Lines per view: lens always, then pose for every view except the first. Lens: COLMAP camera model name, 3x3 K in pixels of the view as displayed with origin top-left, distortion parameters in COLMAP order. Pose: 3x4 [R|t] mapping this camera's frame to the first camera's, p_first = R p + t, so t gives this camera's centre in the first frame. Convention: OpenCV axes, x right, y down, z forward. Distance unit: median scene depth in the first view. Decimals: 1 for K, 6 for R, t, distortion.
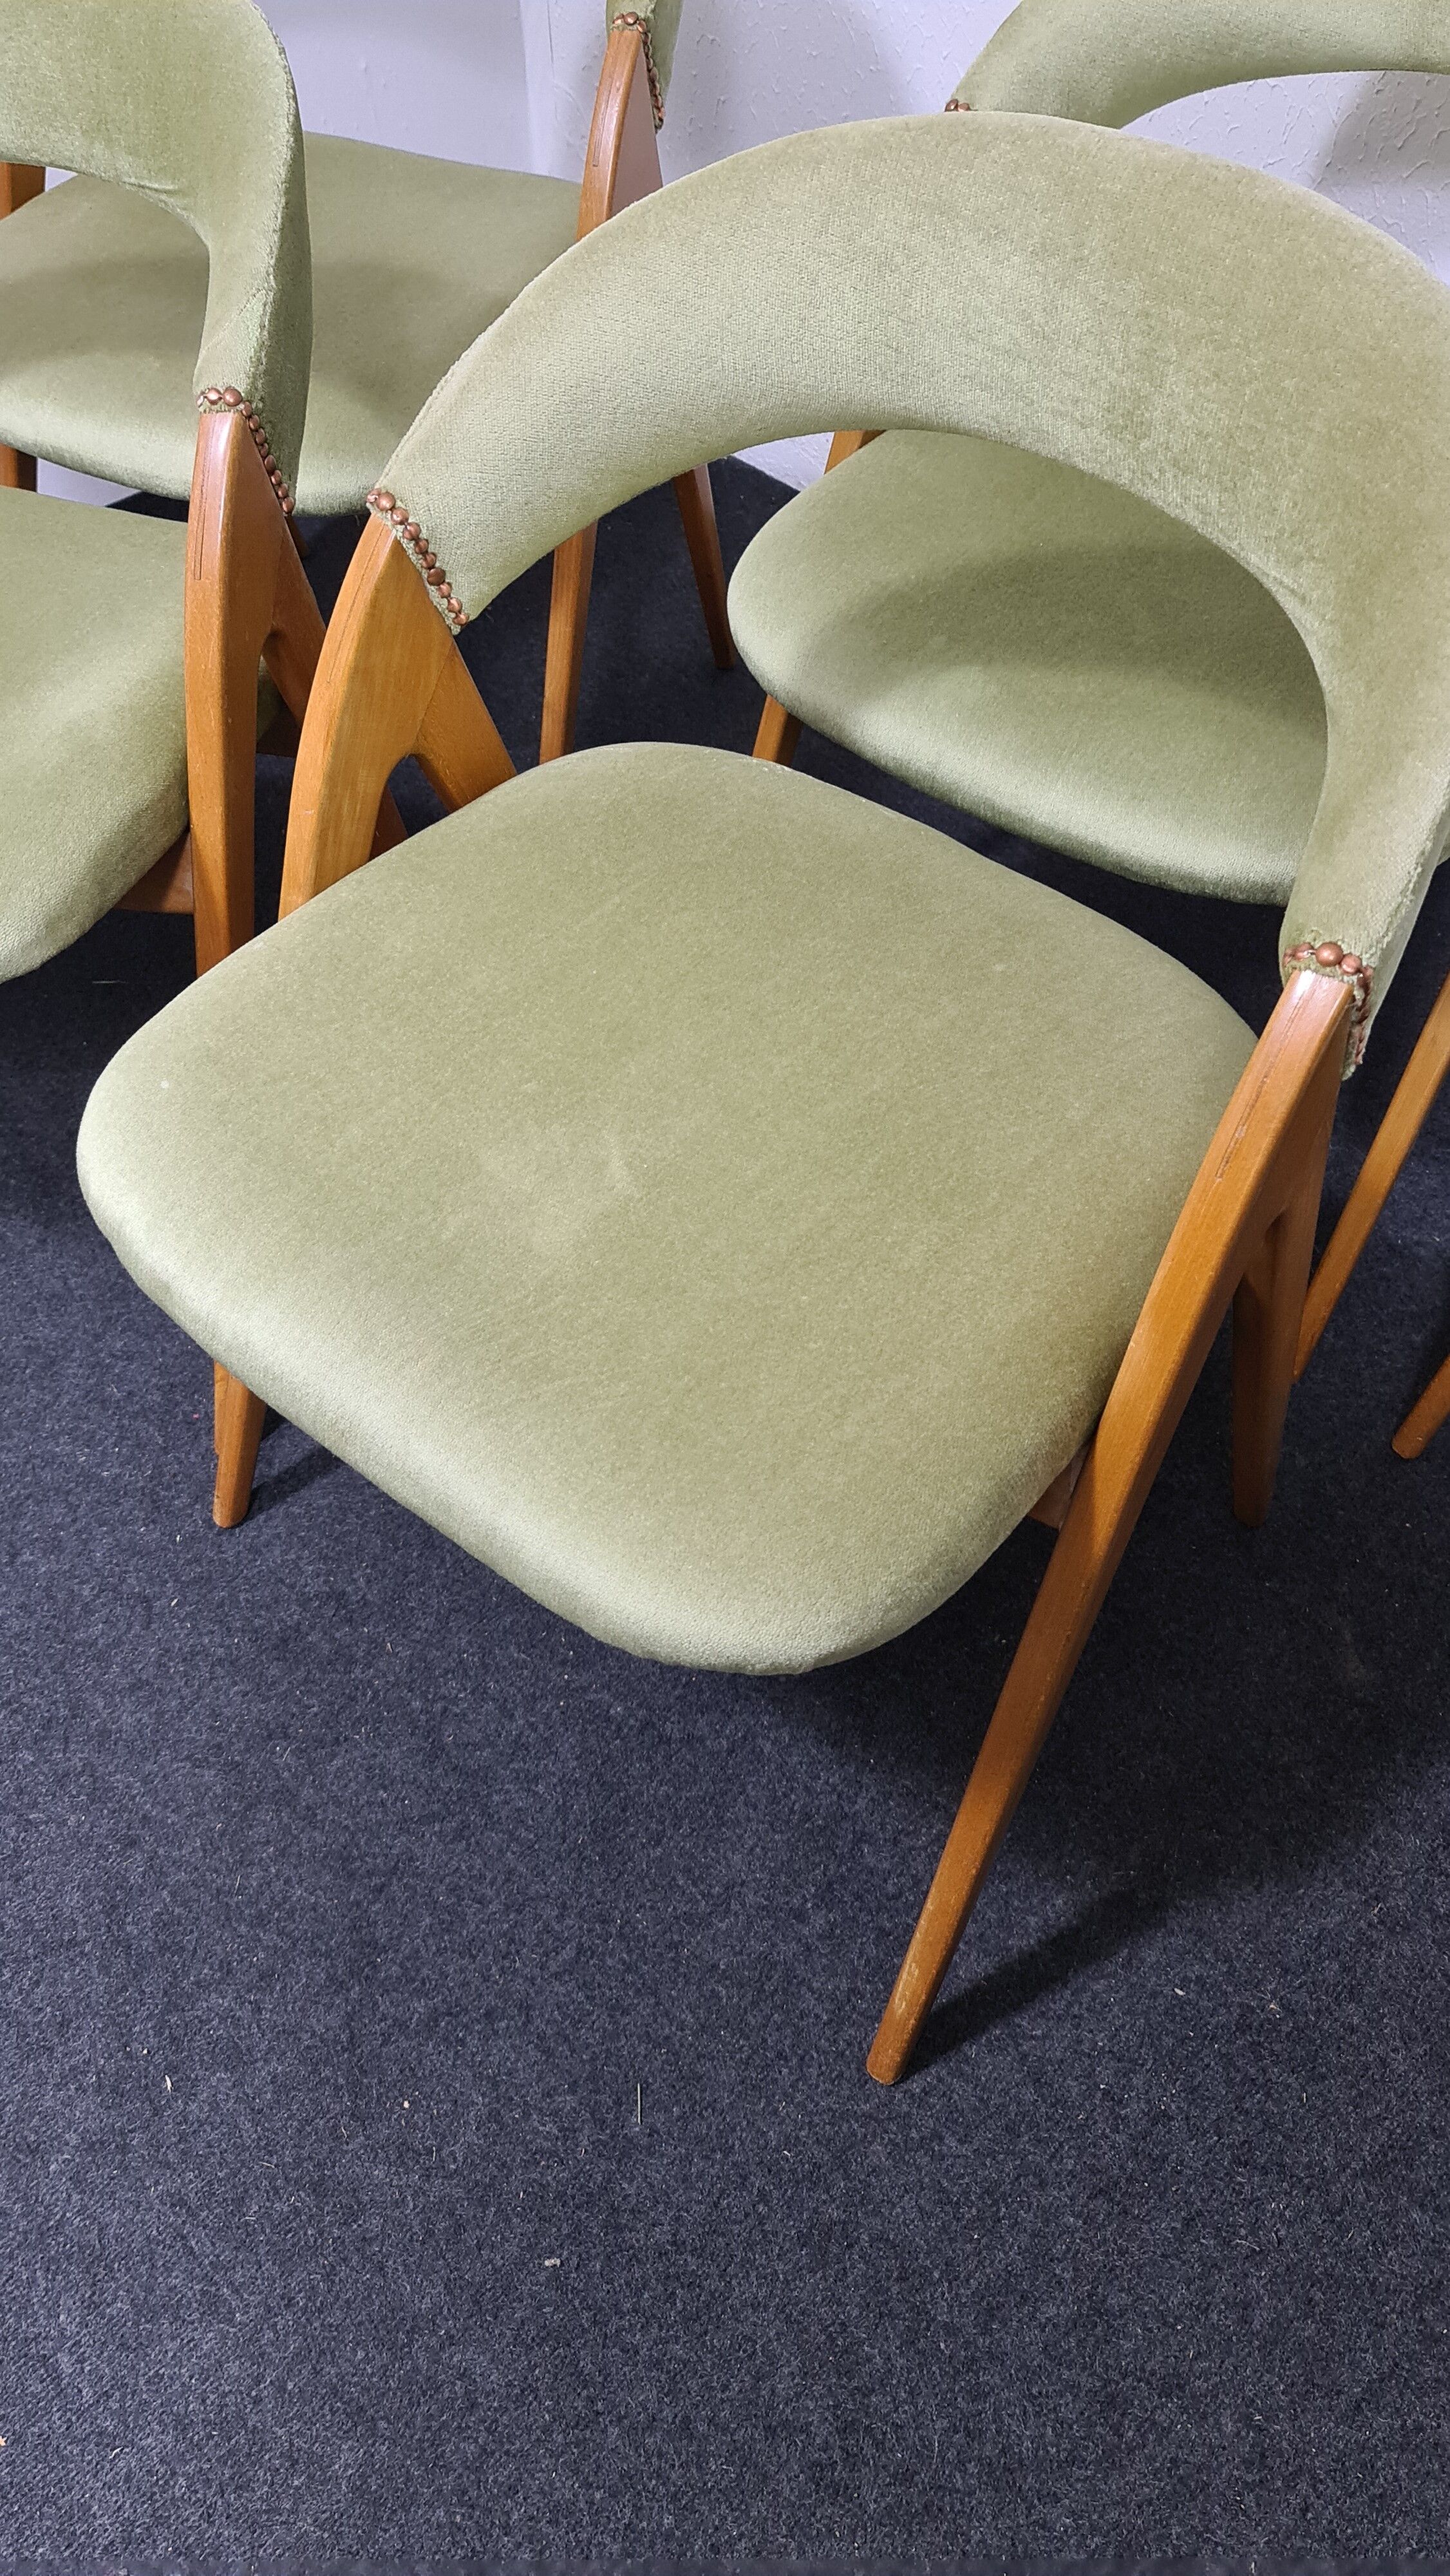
lens RADIAL K [[1894.2, 0, 709.7], [0, 1894.2, 1285.6], [0, 0, 1]] dist [0.075274, -0.061868]
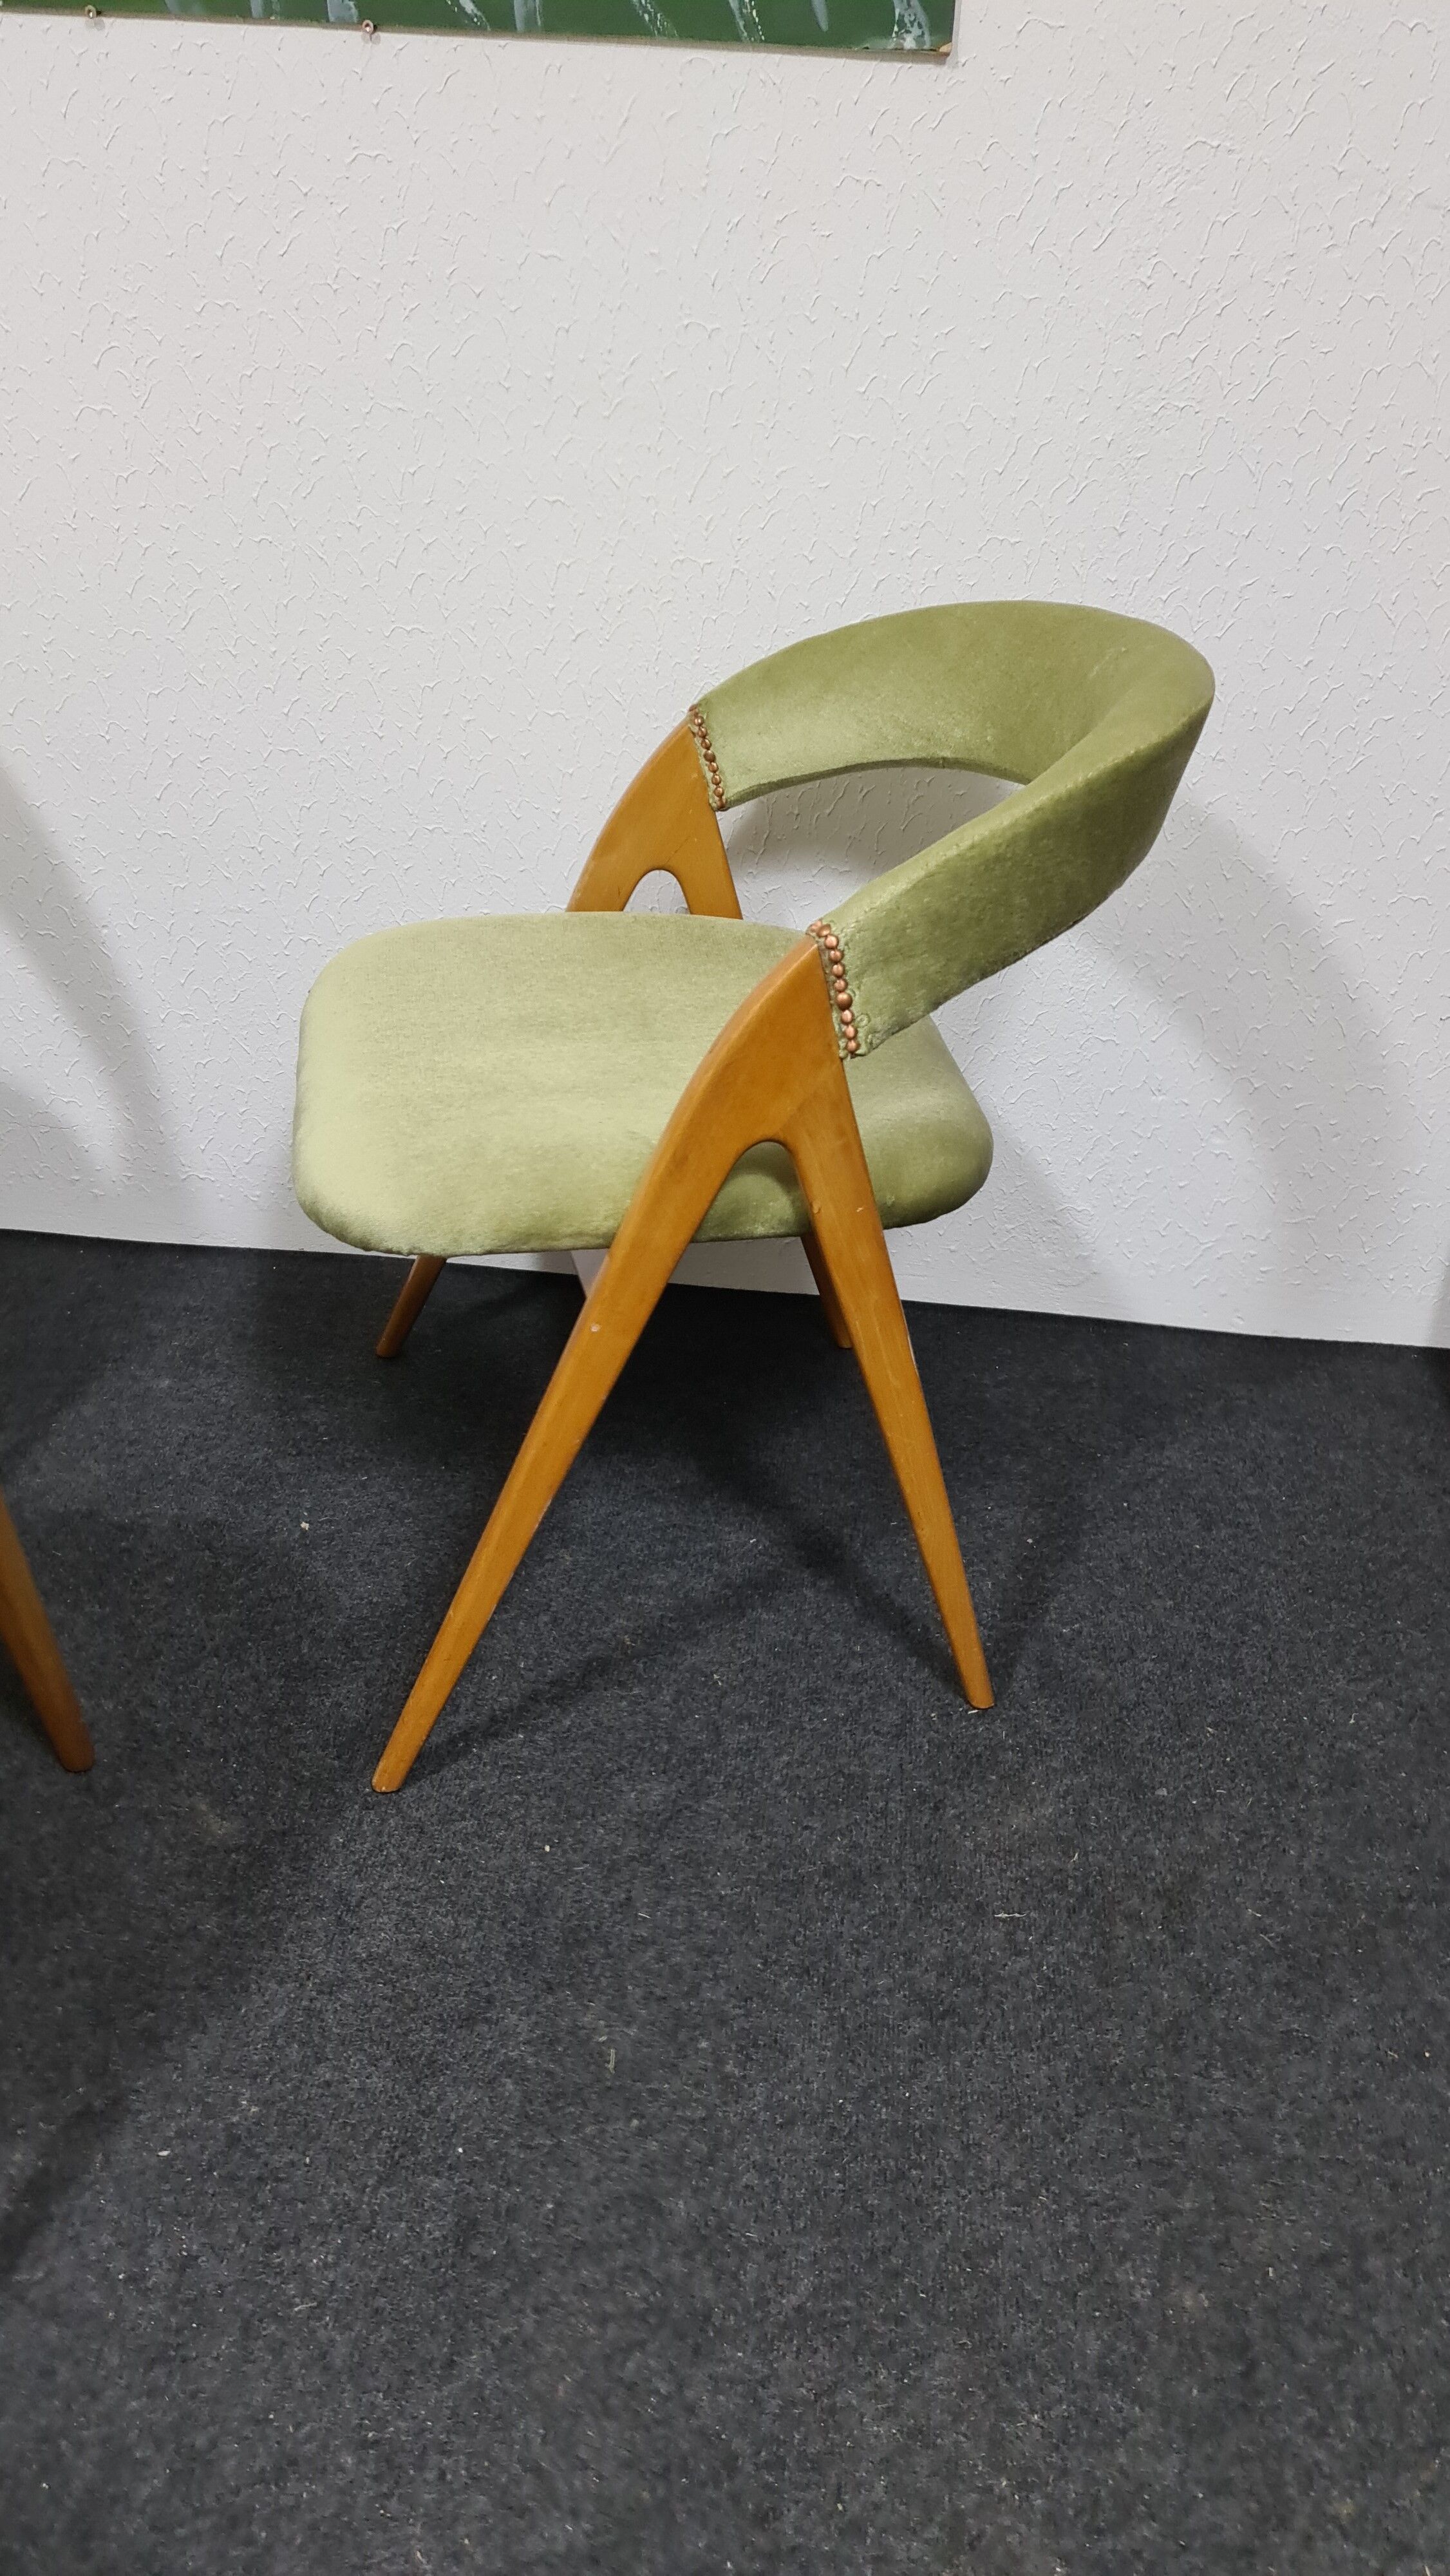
lens RADIAL K [[1894.2, 0, 739.4], [0, 1894.2, 1282.5], [0, 0, 1]] dist [0.075274, -0.061868]
pose [[0.744403, -0.285055, 0.603828, -0.008862], [0.481414, 0.855762, -0.189503, 0.325058], [-0.462714, 0.431758, 0.774261, -0.114096]]
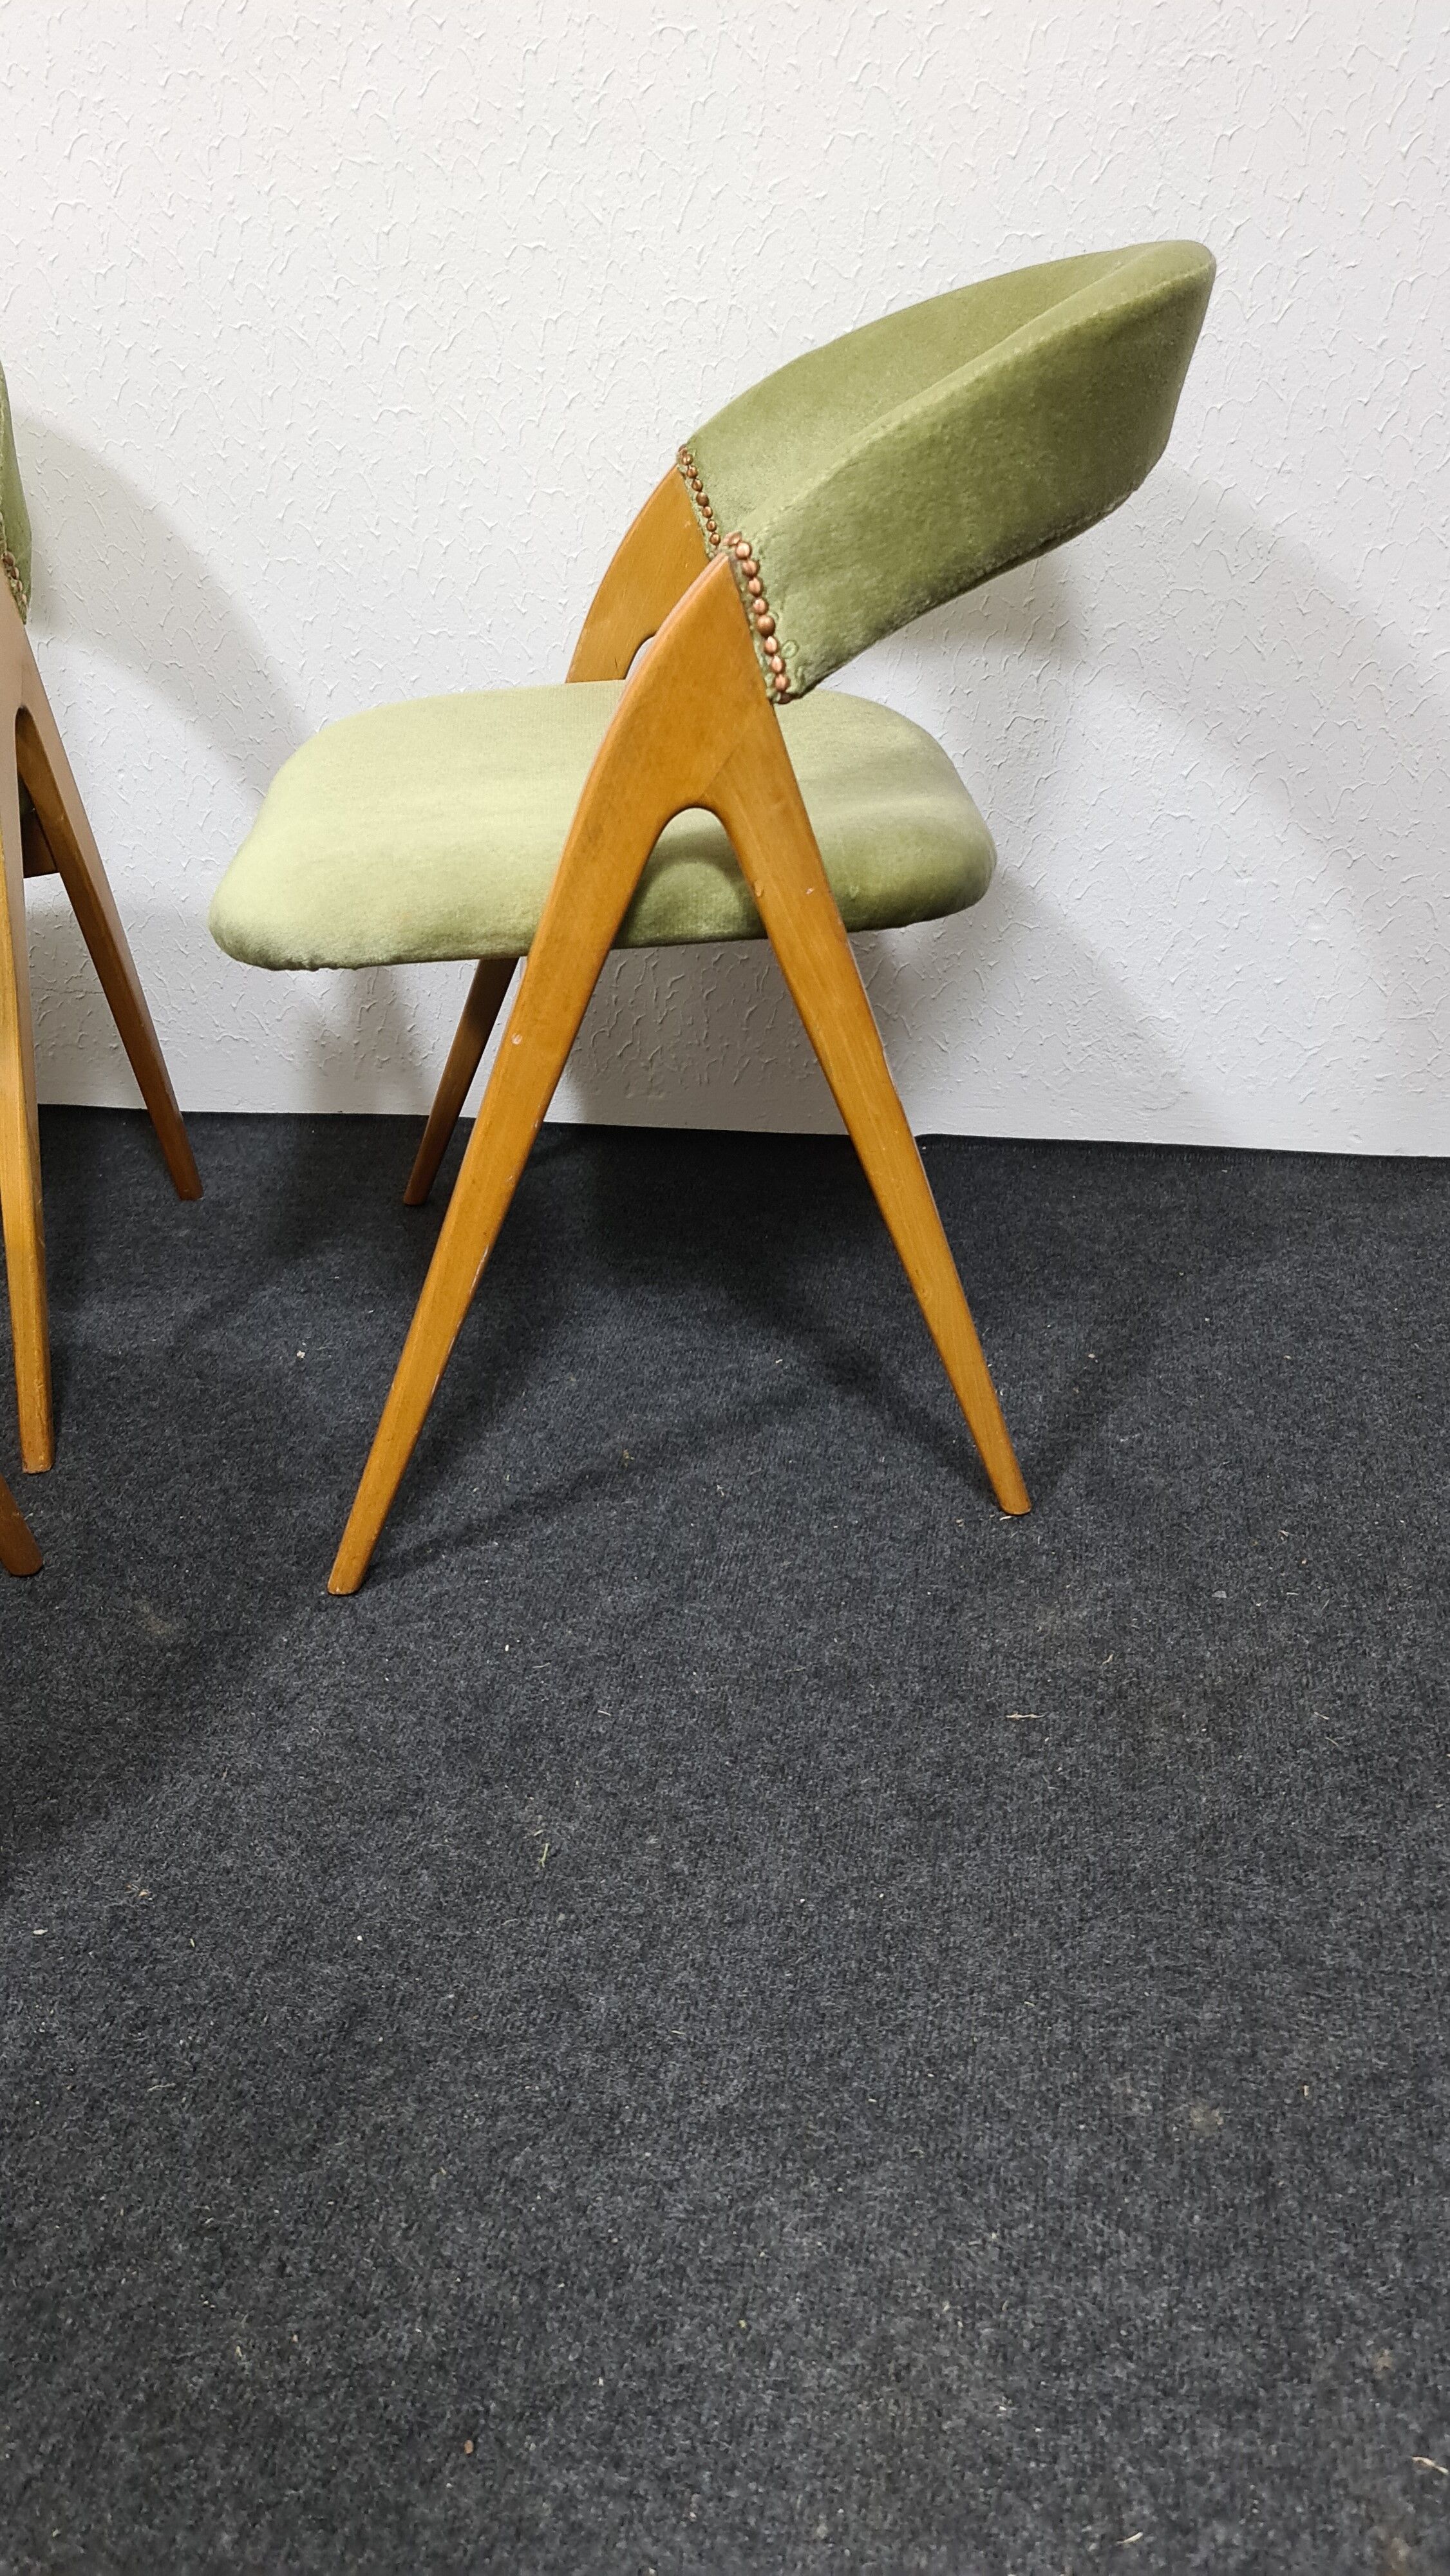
lens RADIAL K [[1894.2, 0, 708.0], [0, 1894.2, 1272.2], [0, 0, 1]] dist [0.075274, -0.061868]
pose [[0.810947, -0.287943, 0.509366, 0.133829], [0.473943, 0.833763, -0.283227, 0.530477], [-0.343137, 0.471092, 0.812606, 0.015860]]
